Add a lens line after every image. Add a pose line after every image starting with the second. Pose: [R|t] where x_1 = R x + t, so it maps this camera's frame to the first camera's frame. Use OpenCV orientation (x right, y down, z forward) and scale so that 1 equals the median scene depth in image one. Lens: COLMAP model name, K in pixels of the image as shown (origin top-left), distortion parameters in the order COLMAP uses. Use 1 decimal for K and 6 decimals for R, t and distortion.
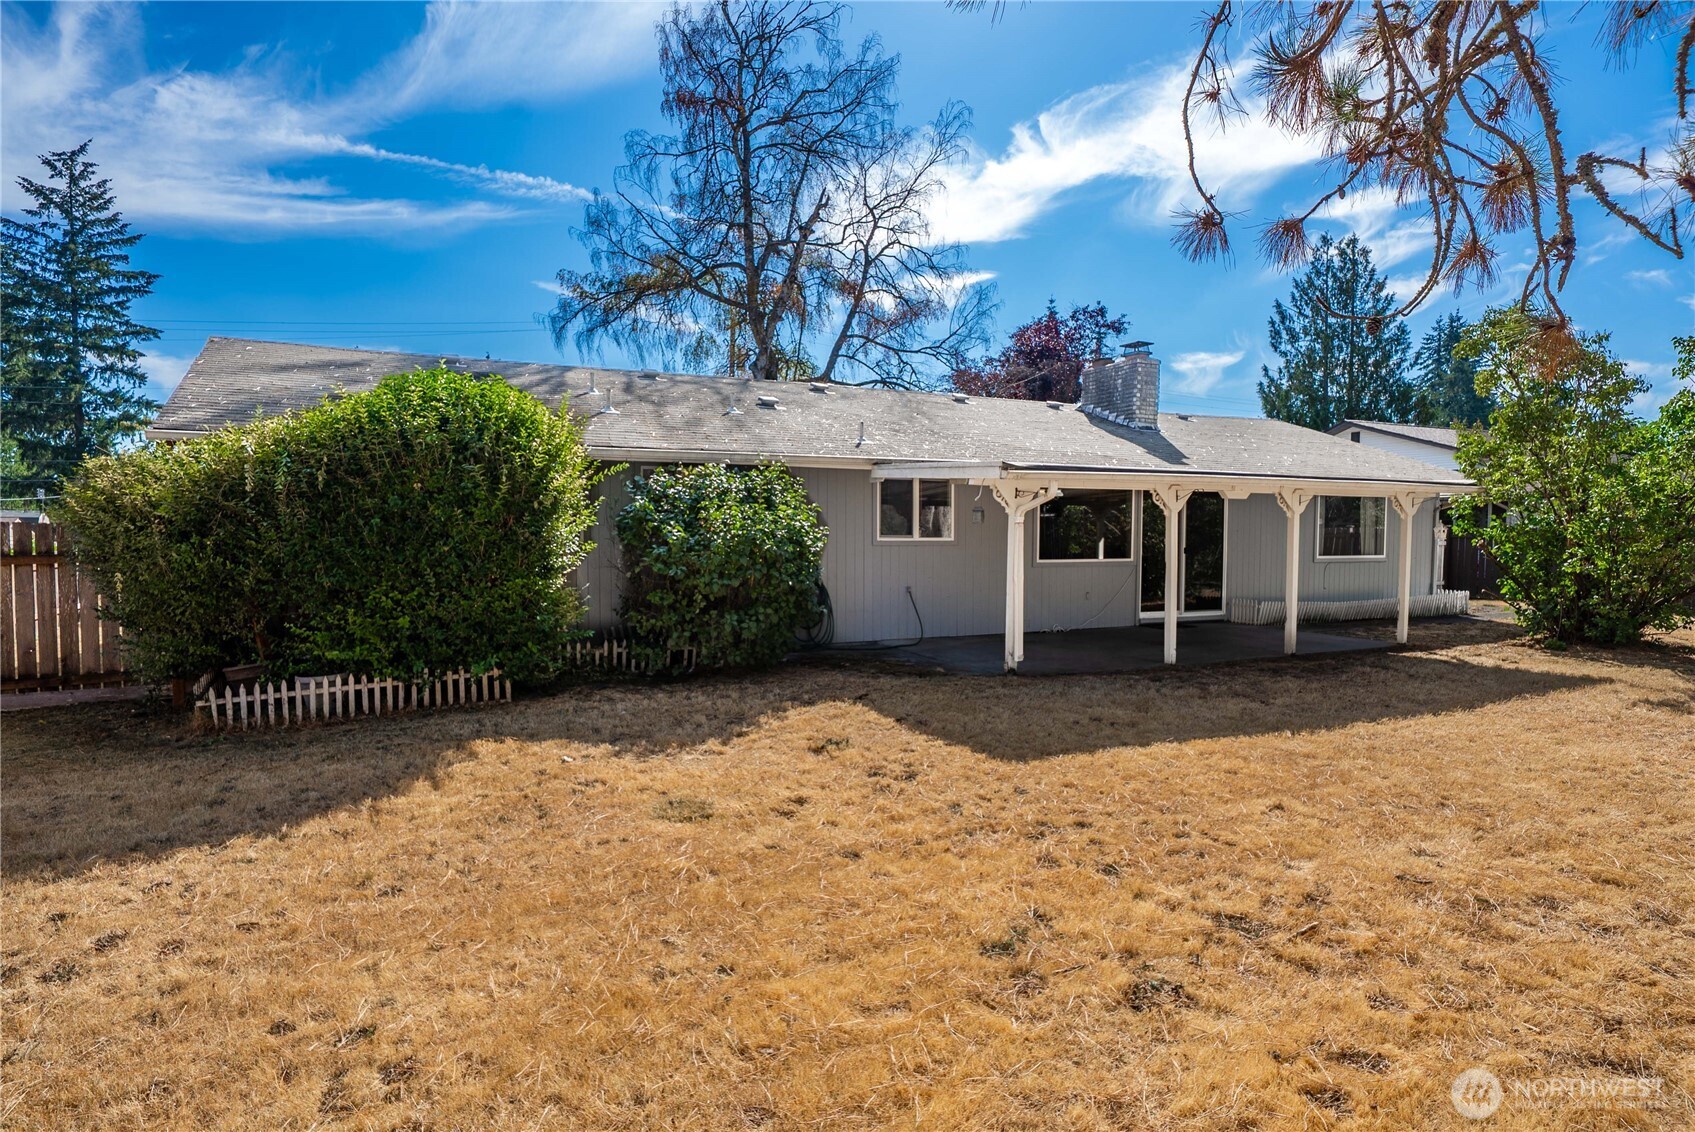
lens RADIAL K [[900.9, 0, 847.8], [0, 900.9, 570.7], [0, 0, 1]] dist [0.007047, 0.000521]
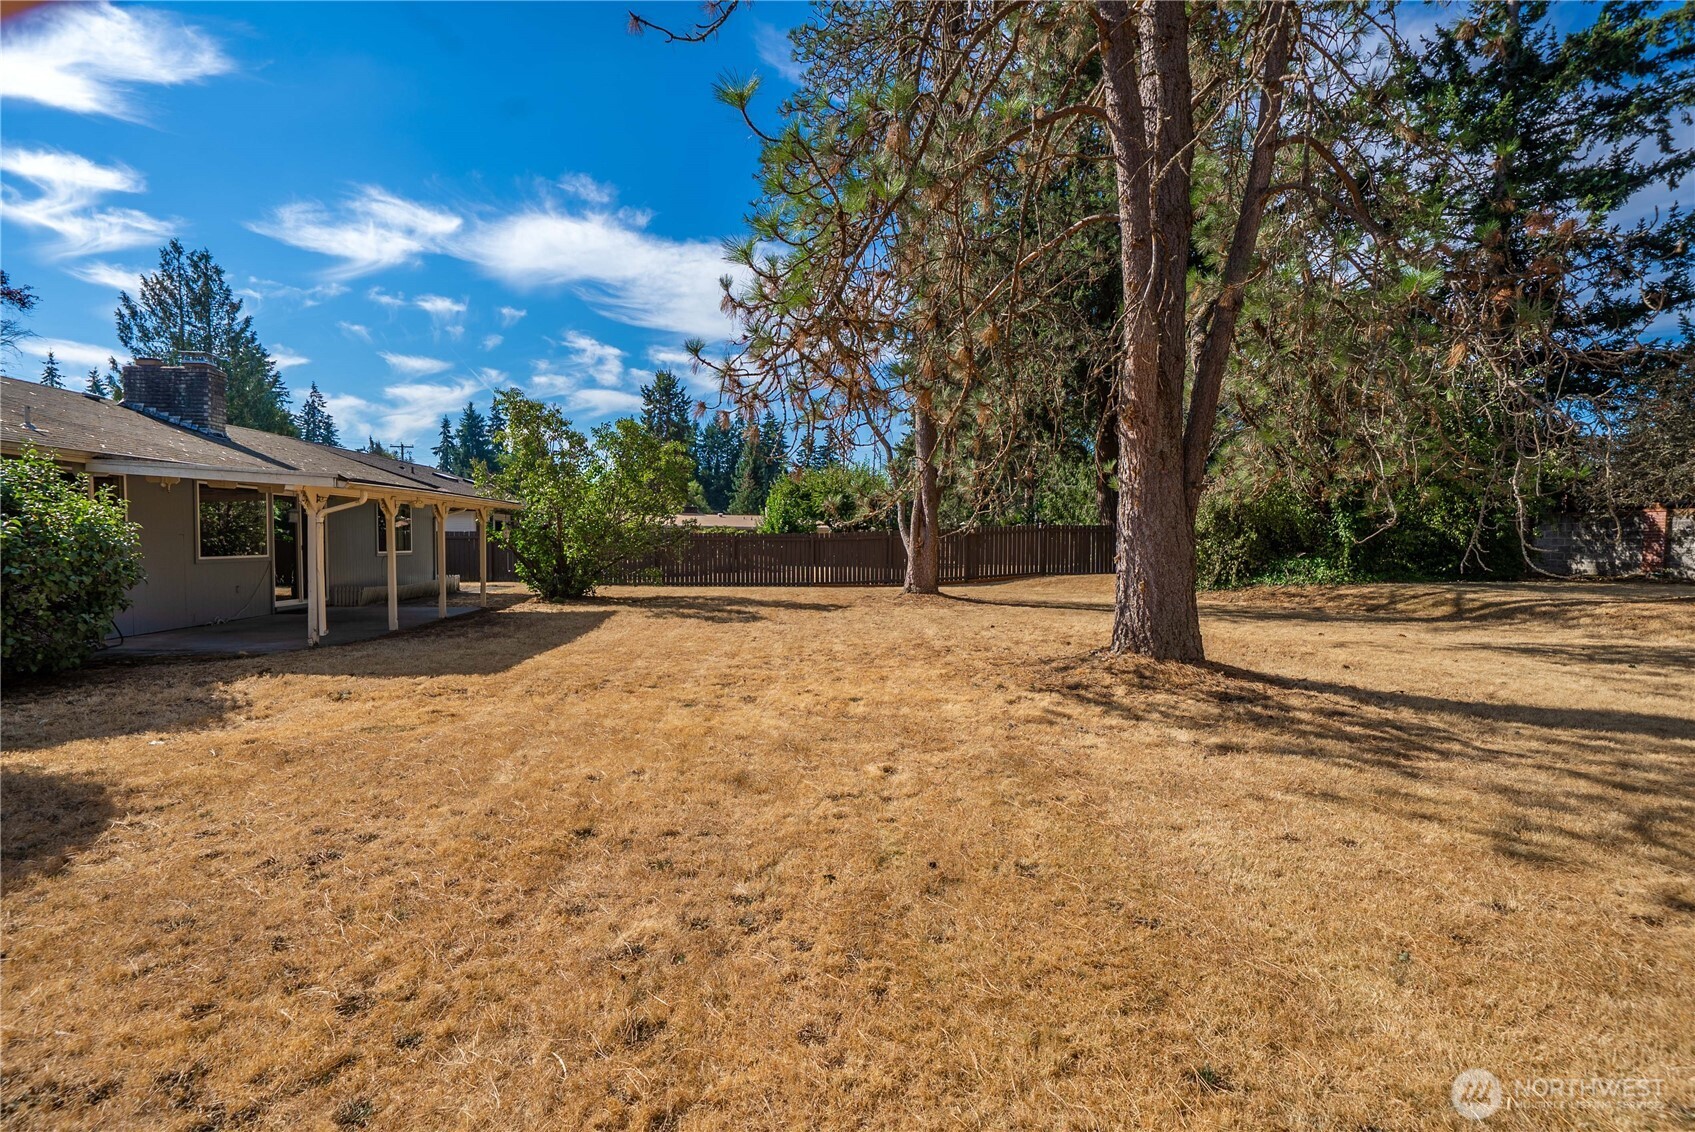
lens RADIAL K [[837.1, 0, 849.1], [0, 837.1, 561.7], [0, 0, 1]] dist [-0.000853, -0.000155]
pose [[0.326523, -0.024313, 0.944877, -0.121138], [0.036168, 0.999258, 0.013214, 0.001996], [-0.944497, 0.029860, 0.327160, -0.009777]]
